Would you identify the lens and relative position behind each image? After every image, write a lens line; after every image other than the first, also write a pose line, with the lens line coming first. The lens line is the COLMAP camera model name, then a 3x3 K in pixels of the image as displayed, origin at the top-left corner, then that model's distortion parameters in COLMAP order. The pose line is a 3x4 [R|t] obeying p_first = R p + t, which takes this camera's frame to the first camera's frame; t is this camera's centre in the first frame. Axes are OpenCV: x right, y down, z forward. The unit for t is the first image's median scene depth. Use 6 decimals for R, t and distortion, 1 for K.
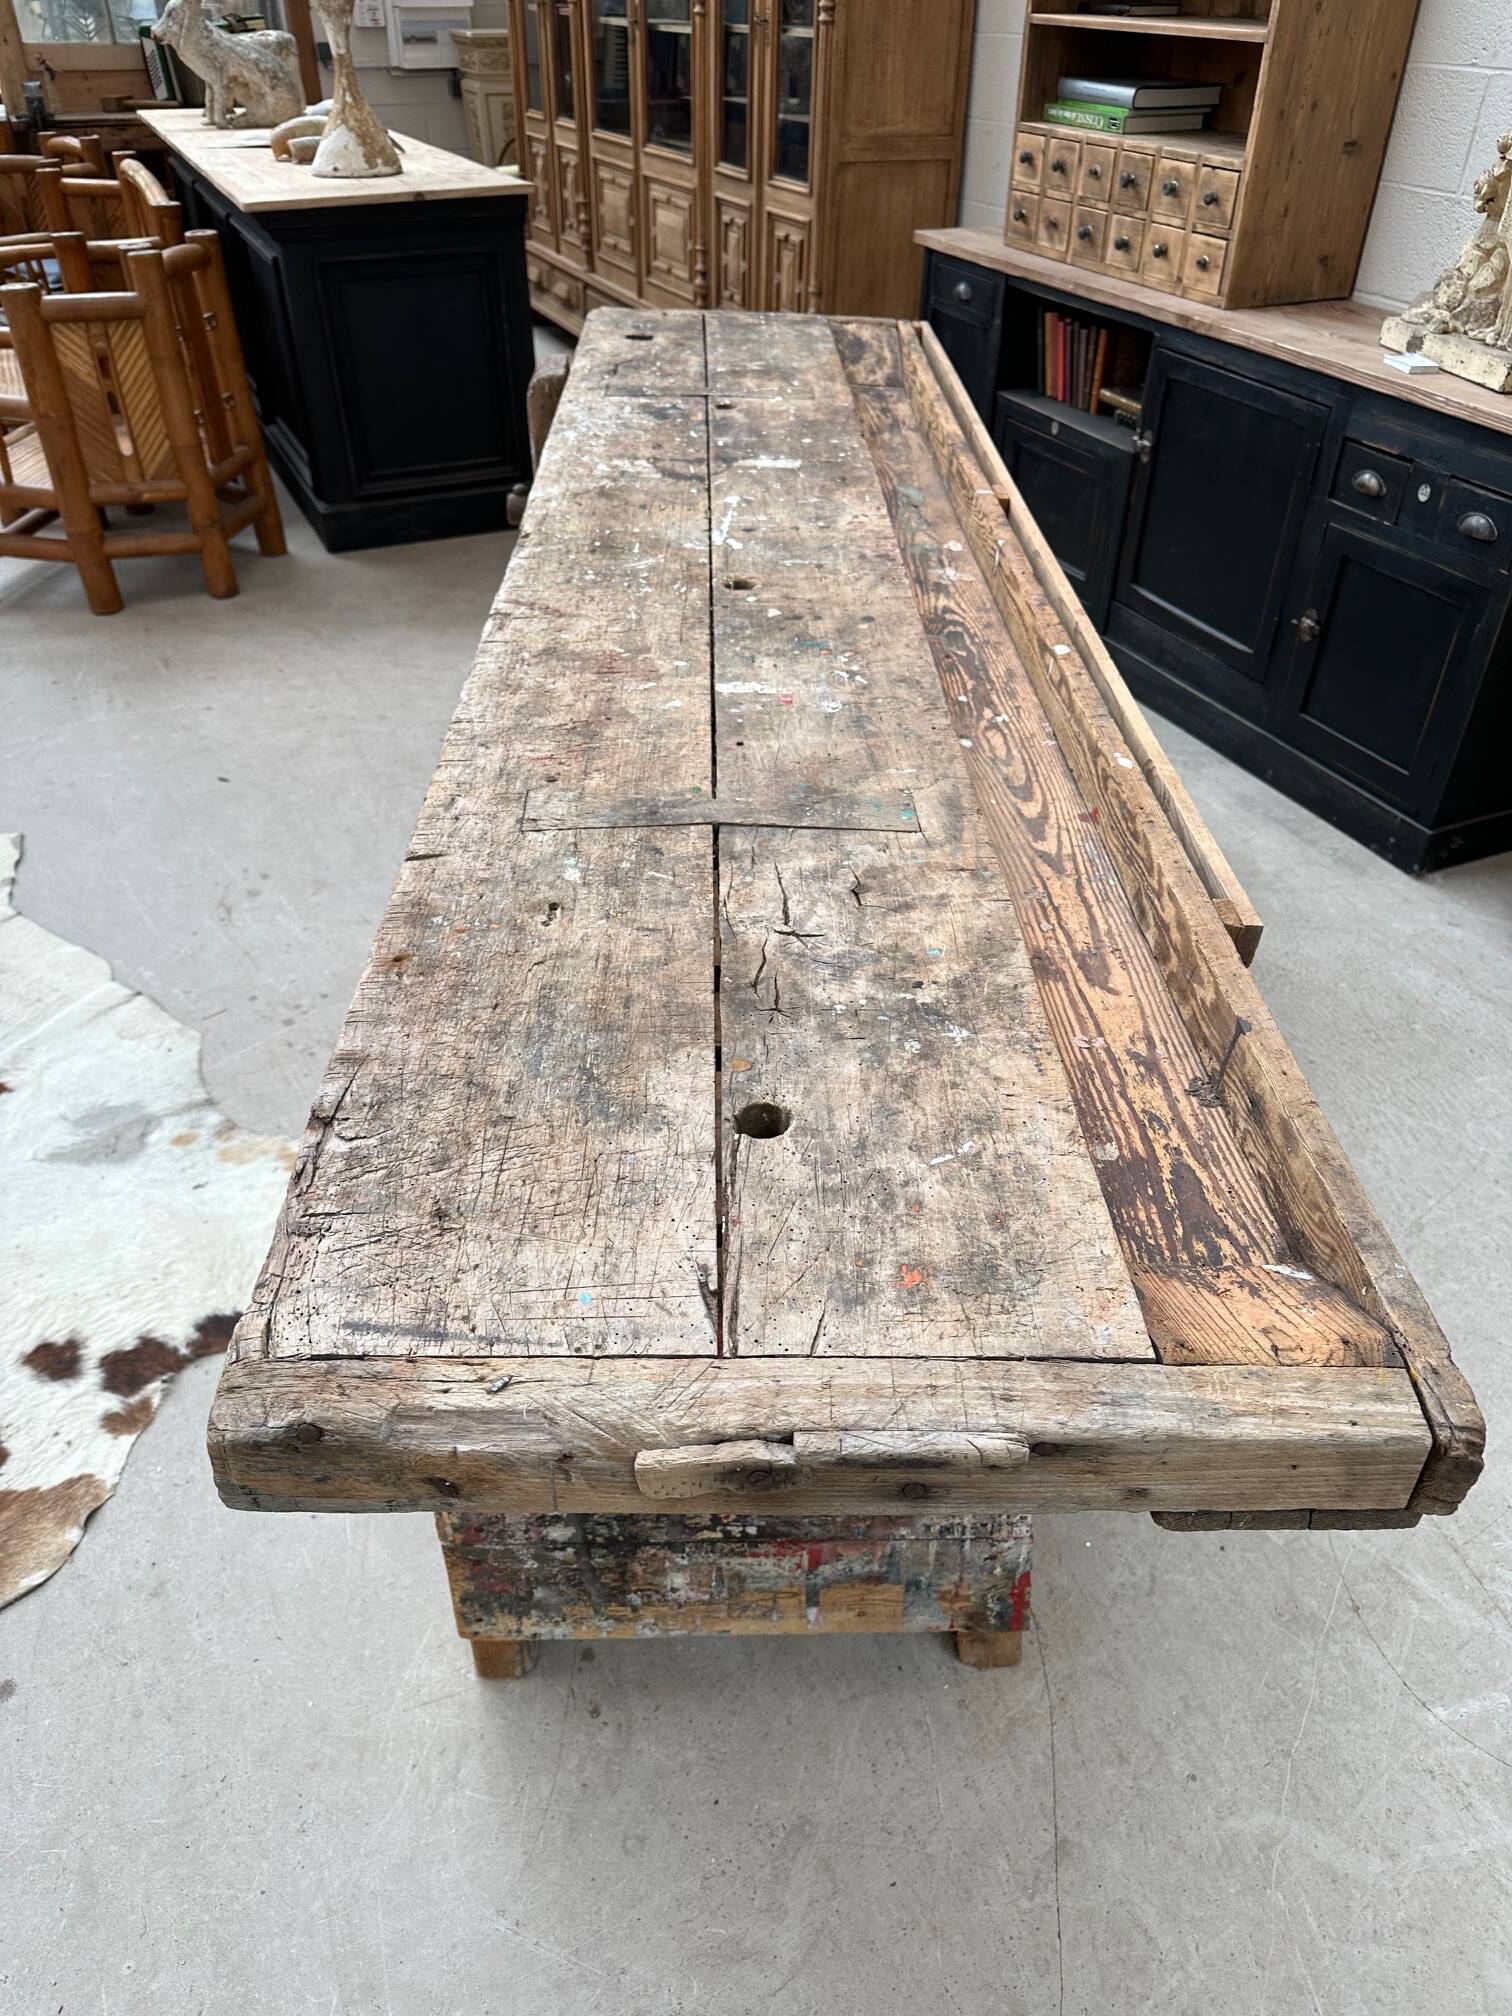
lens RADIAL K [[1433.1, 0, 744.1], [0, 1433.1, 988.6], [0, 0, 1]] dist [0.041247, -0.057085]
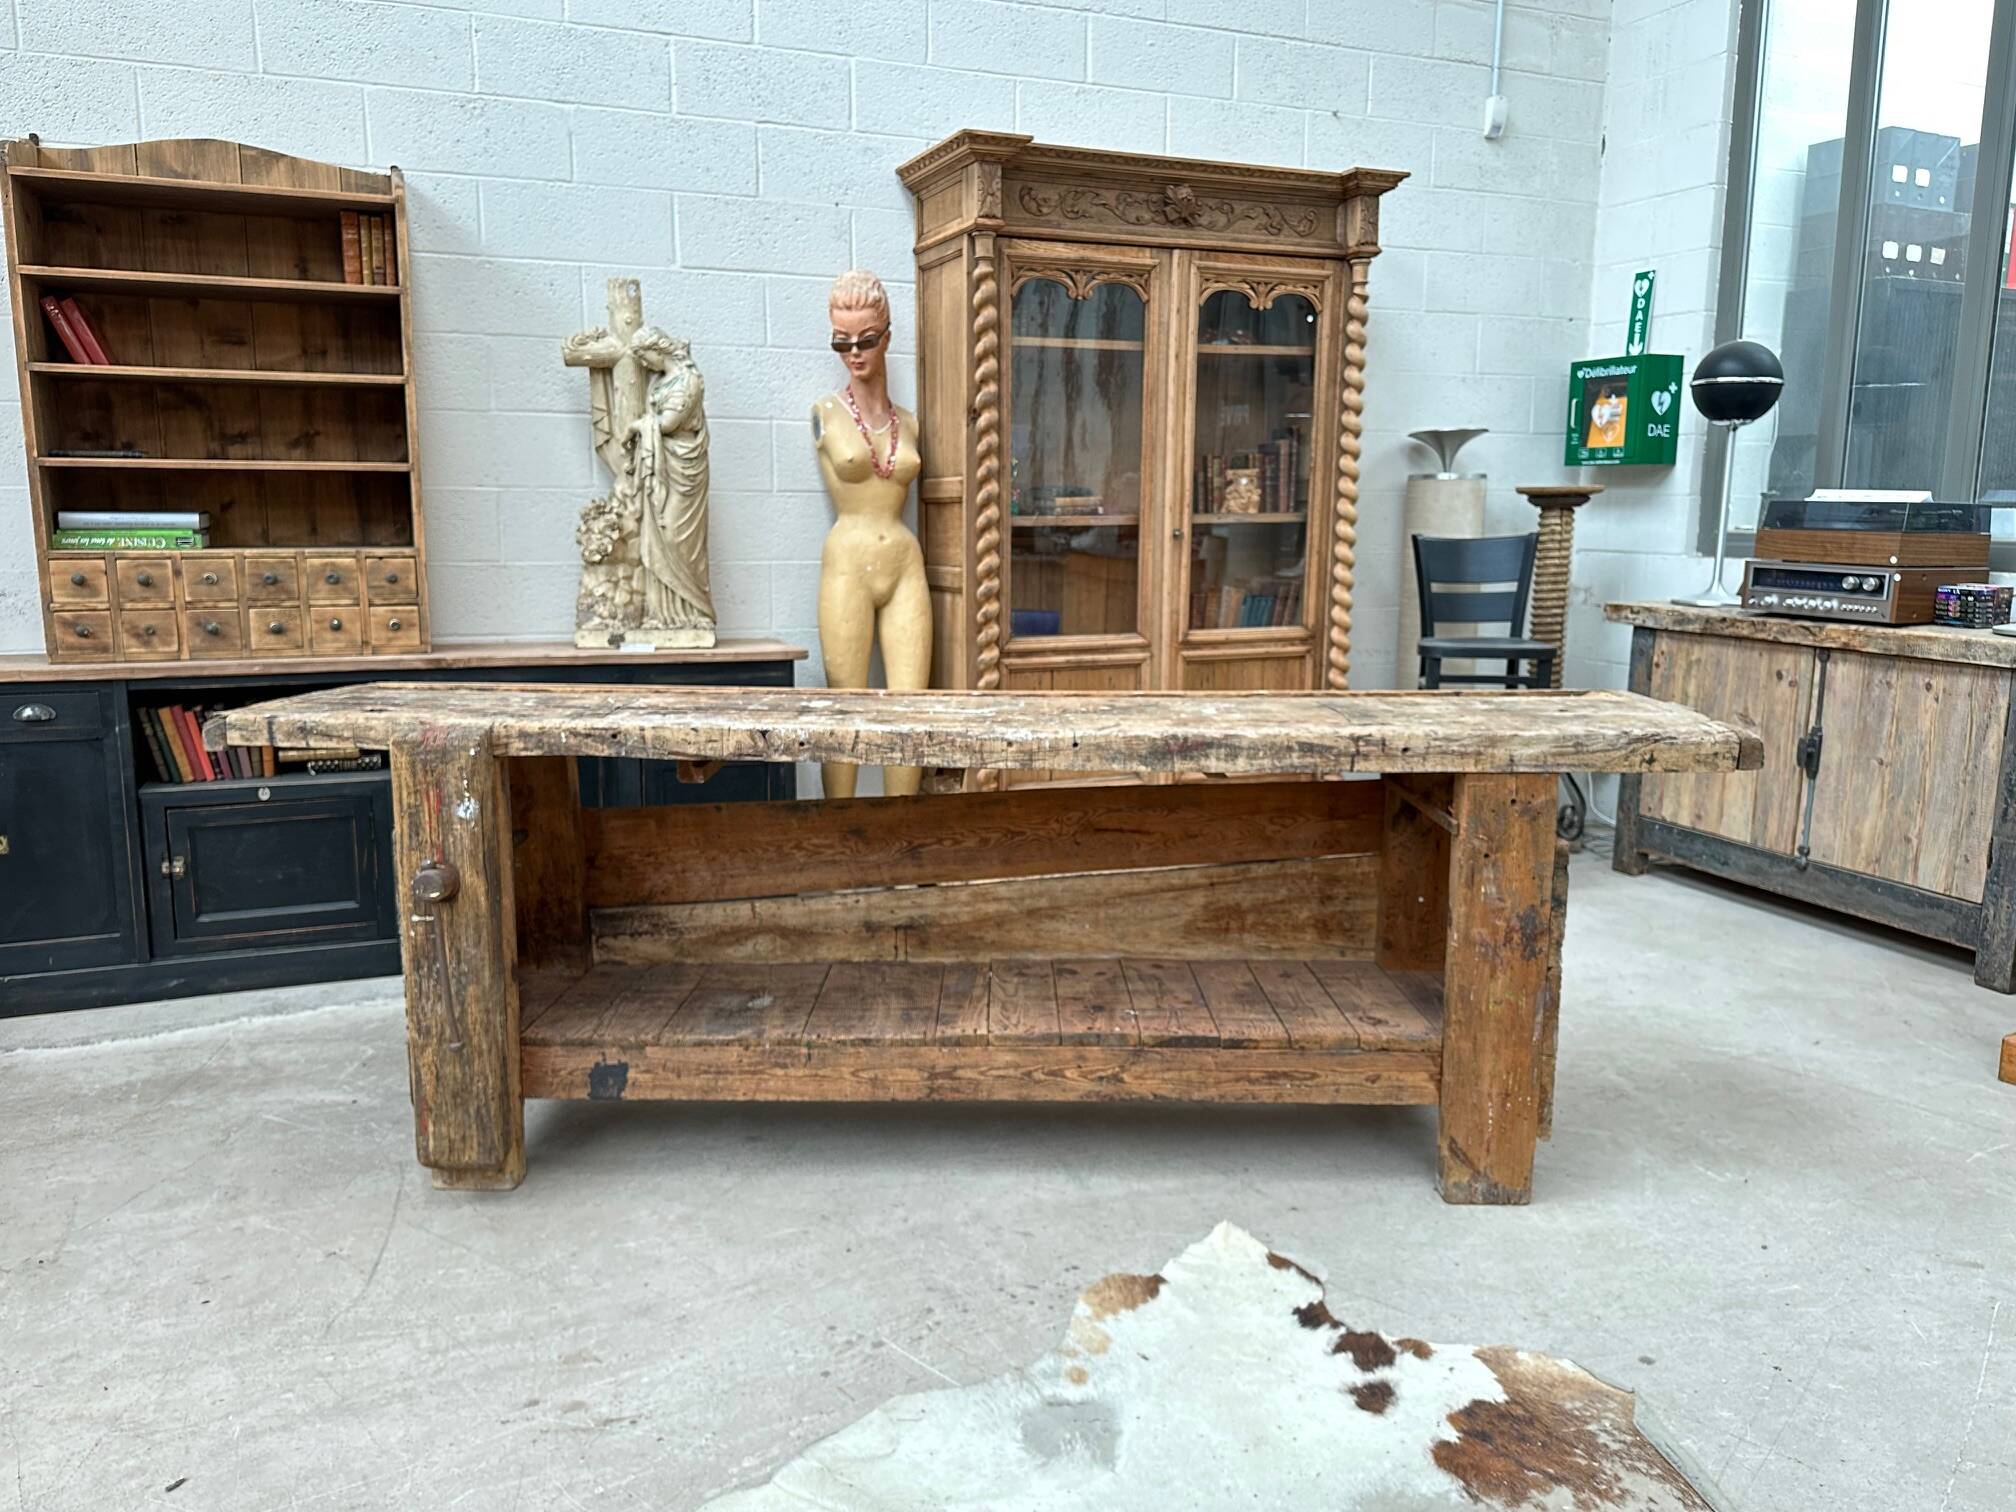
lens RADIAL K [[1444.5, 0, 999.0], [0, 1444.5, 760.4], [0, 0, 1]] dist [0.169723, -0.325192]
pose [[0.032702, -0.177385, 0.983598, -1.855462], [0.581984, 0.803450, 0.125547, -0.546069], [-0.812542, 0.568333, 0.129510, 0.988006]]
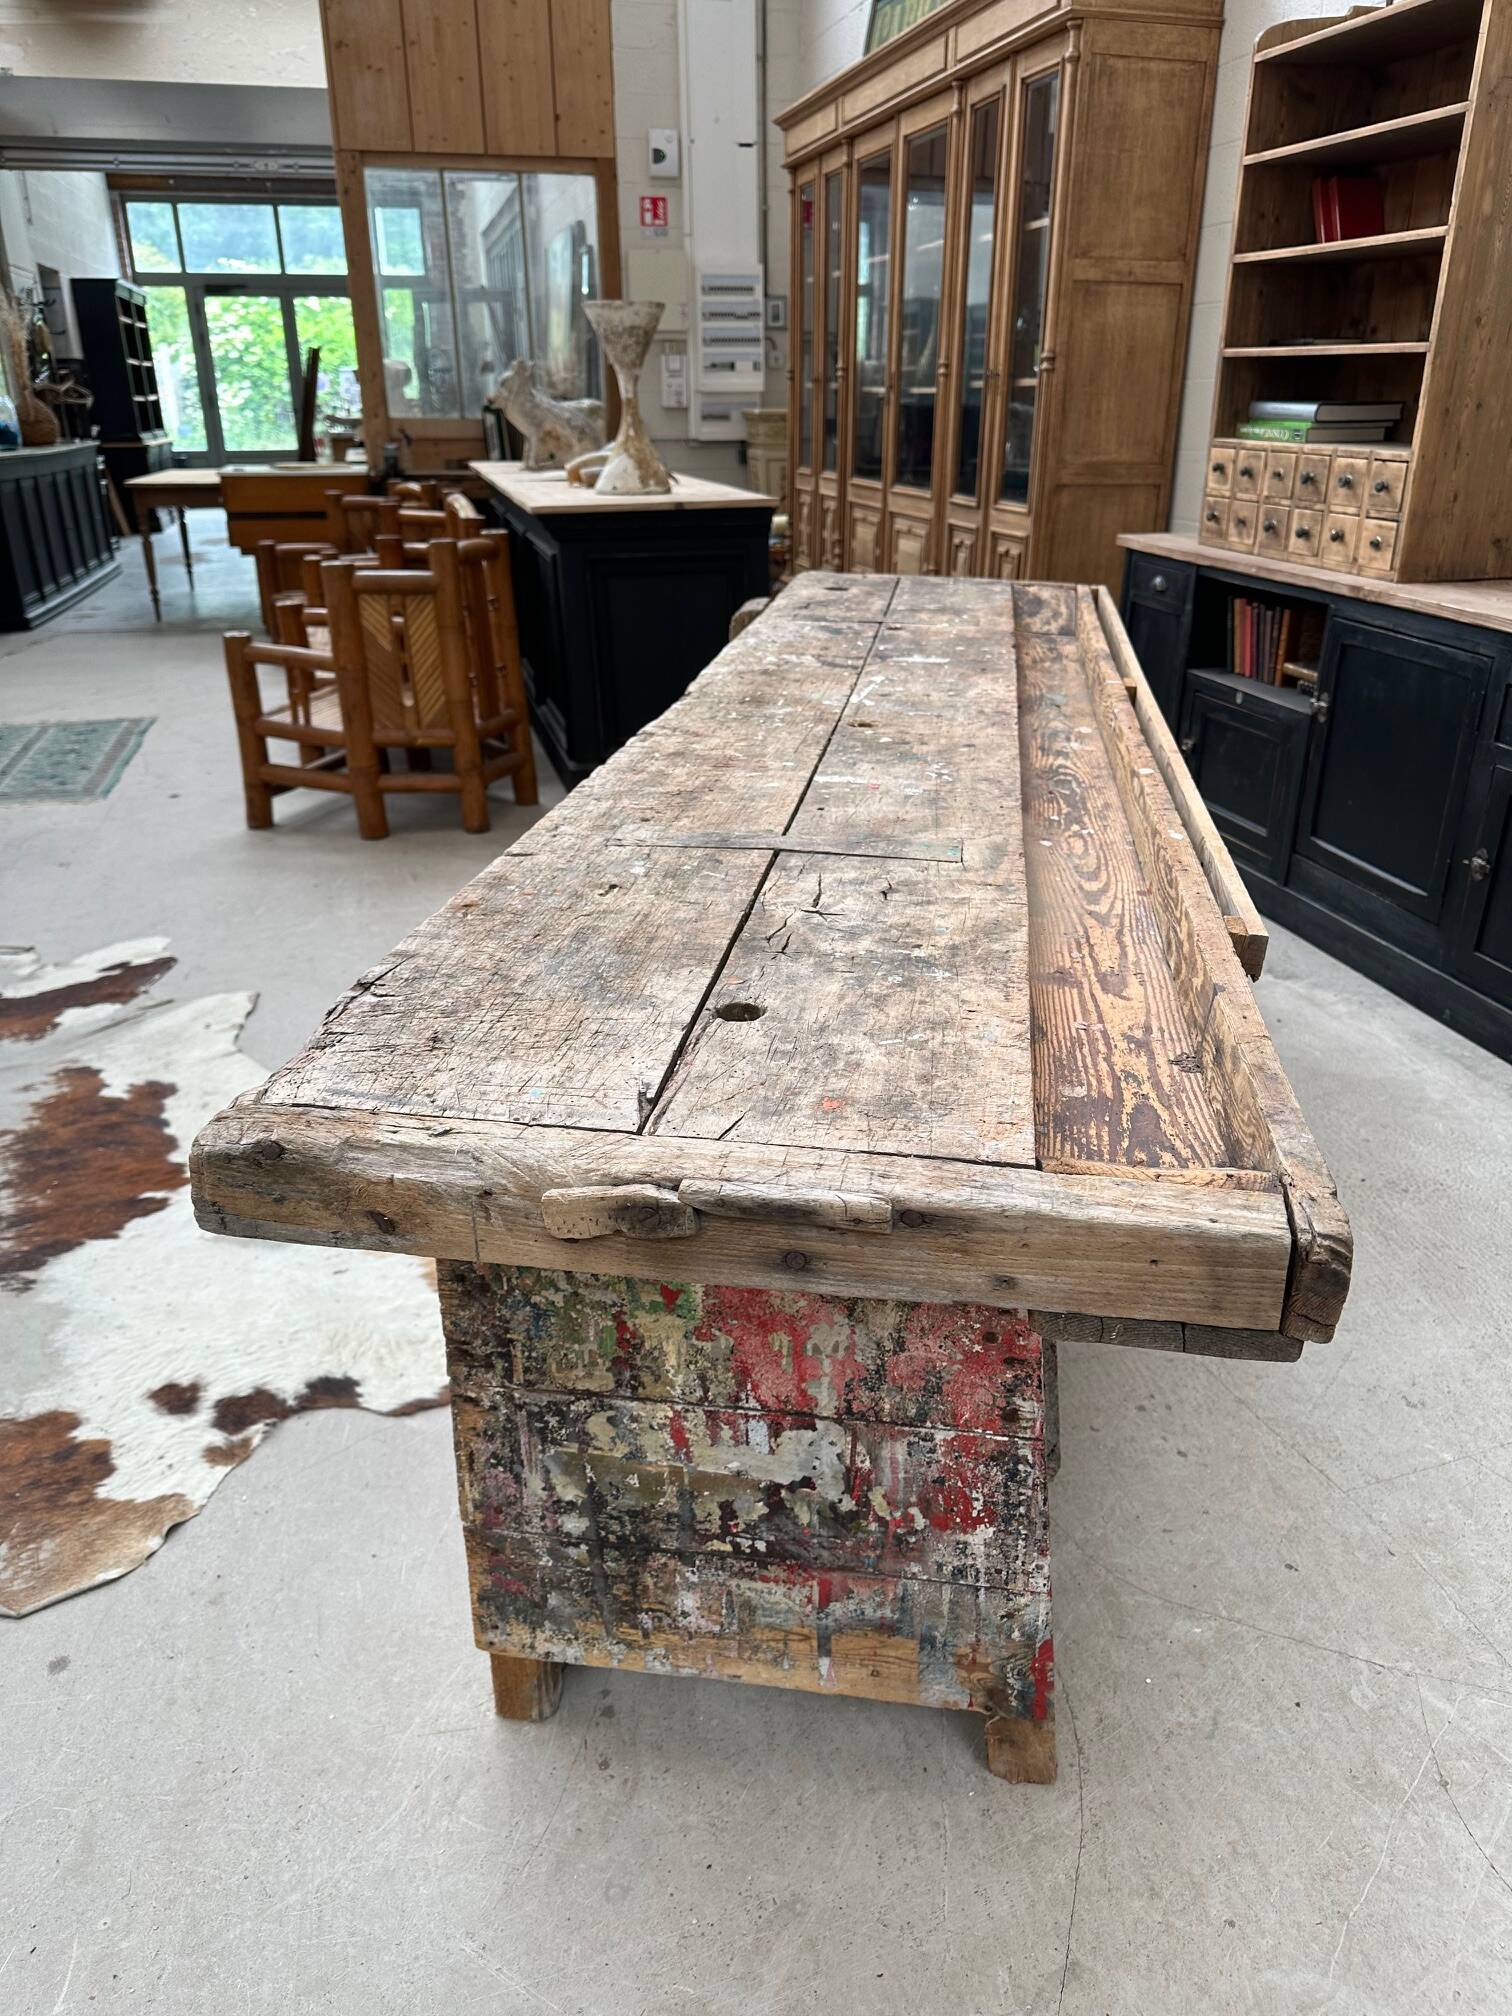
lens RADIAL K [[1430.3, 0, 766.9], [0, 1430.3, 1002.9], [0, 0, 1]] dist [0.057671, -0.080925]
pose [[0.985713, 0.059319, -0.157645, 0.126094], [-0.092194, 0.973294, -0.210234, 0.192102], [0.140964, 0.221764, 0.964857, -0.038641]]
